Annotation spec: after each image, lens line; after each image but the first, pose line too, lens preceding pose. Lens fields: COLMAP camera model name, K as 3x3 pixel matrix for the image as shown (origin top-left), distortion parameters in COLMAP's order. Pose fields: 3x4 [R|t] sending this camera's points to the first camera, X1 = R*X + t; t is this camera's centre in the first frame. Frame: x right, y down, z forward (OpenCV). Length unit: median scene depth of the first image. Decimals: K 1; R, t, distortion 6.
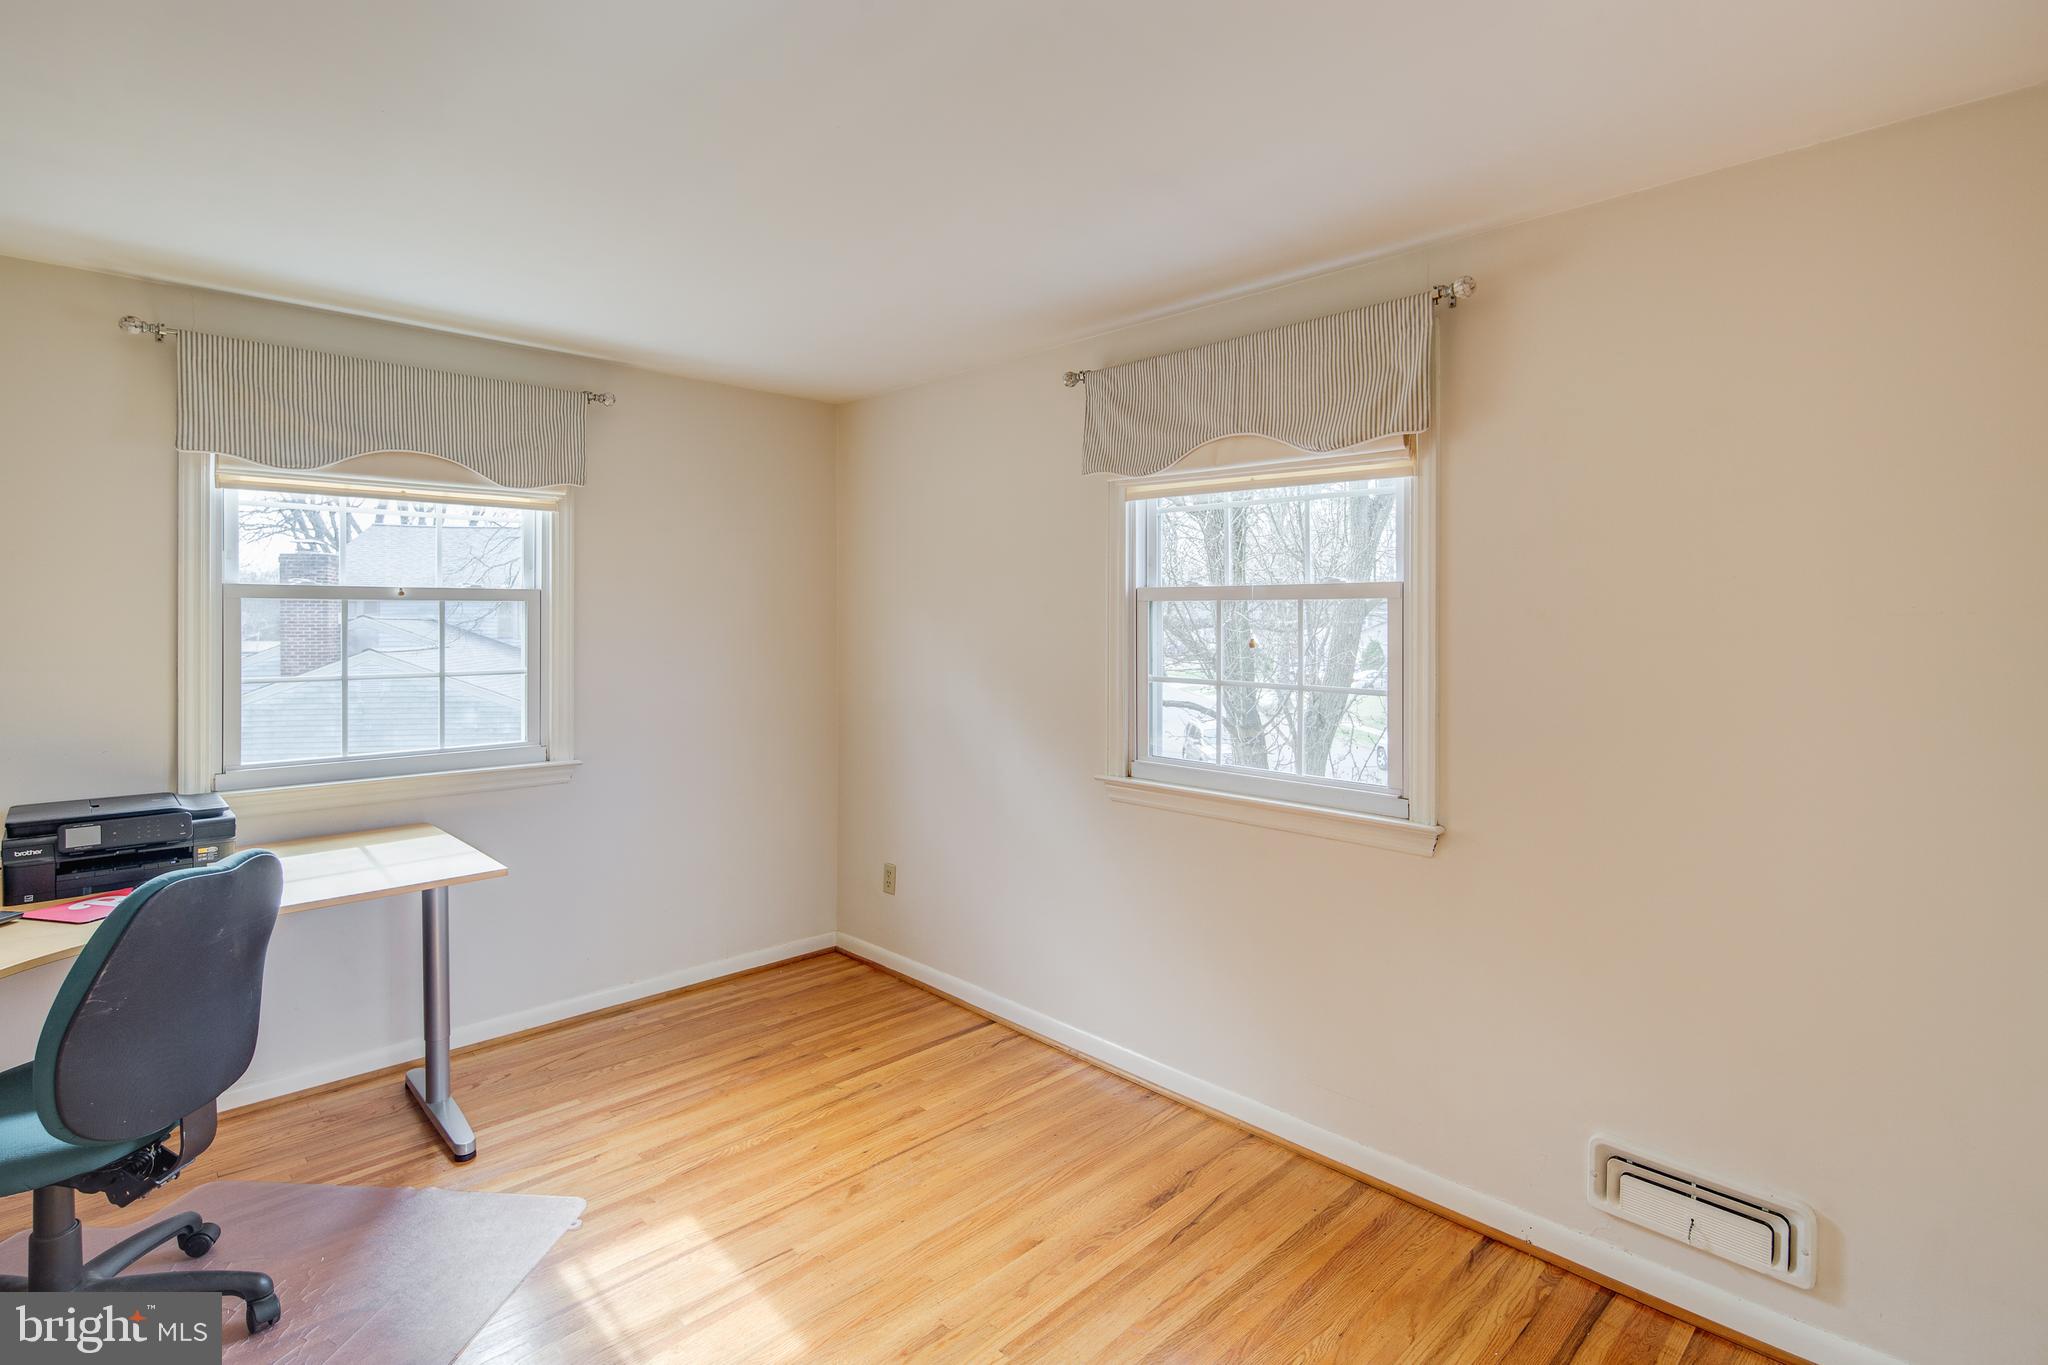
lens RADIAL K [[998.5, 0, 997.8], [0, 998.5, 620.6], [0, 0, 1]] dist [0.002864, -0.000557]
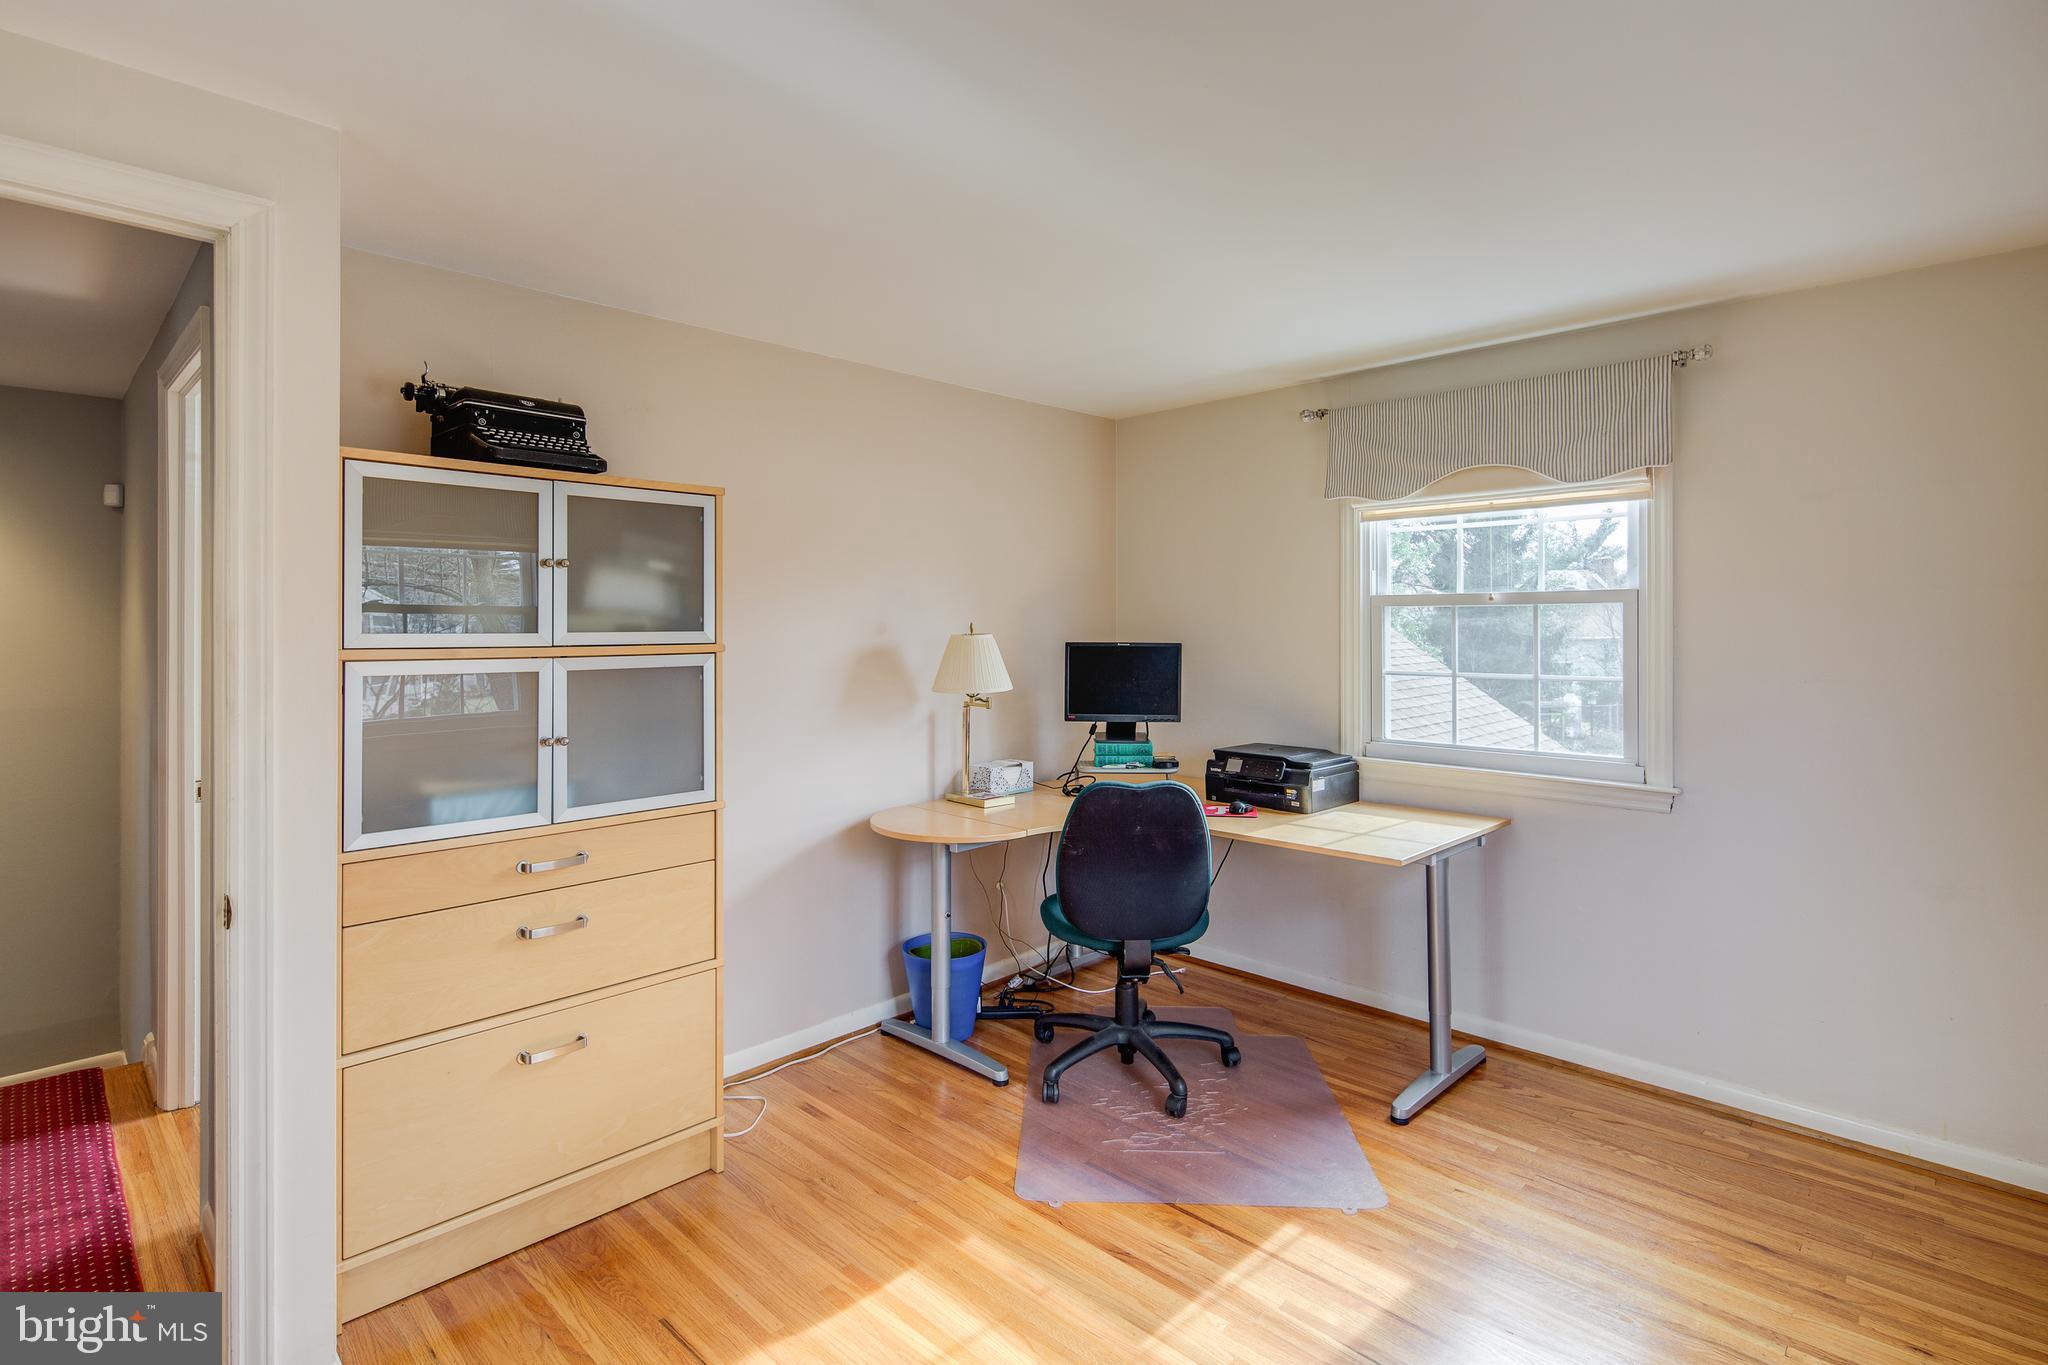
lens RADIAL K [[998.5, 0, 1049.0], [0, 998.5, 626.1], [0, 0, 1]] dist [0.002864, -0.000557]
pose [[0.045717, 0.001254, -0.998954, 0.421561], [0.001950, 0.999997, 0.001345, -0.000701], [0.998953, -0.002010, 0.045714, 0.456078]]
